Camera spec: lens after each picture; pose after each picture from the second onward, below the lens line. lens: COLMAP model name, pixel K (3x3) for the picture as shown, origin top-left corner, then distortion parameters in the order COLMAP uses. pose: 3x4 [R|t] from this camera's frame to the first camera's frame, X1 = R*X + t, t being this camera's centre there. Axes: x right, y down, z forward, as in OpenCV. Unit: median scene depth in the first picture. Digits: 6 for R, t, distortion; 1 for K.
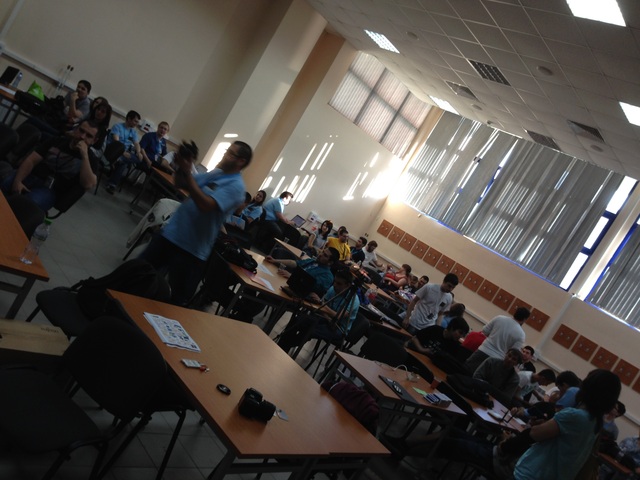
lens RADIAL K [[596.2, 0, 320.0], [0, 596.2, 240.0], [0, 0, 1]] dist [0.114618, -0.189004]
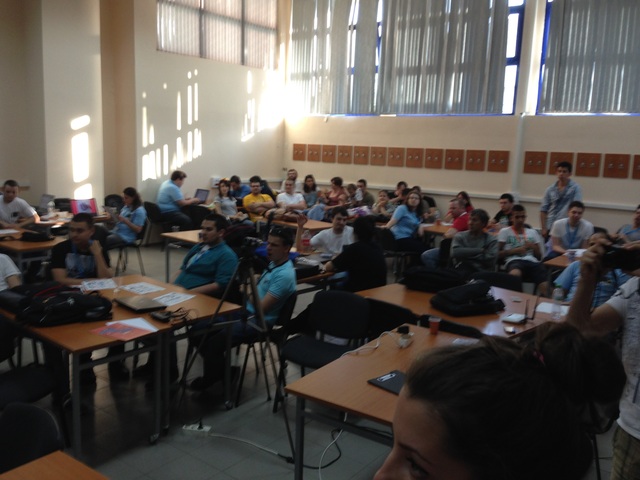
lens RADIAL K [[593.9, 0, 317.5], [0, 593.9, 235.7], [0, 0, 1]] dist [0.113132, -0.187062]
pose [[0.873858, -0.485266, 0.029820, 0.054722], [0.480805, 0.871663, 0.095025, 0.018565], [-0.072106, -0.068701, 0.995028, 0.152250]]
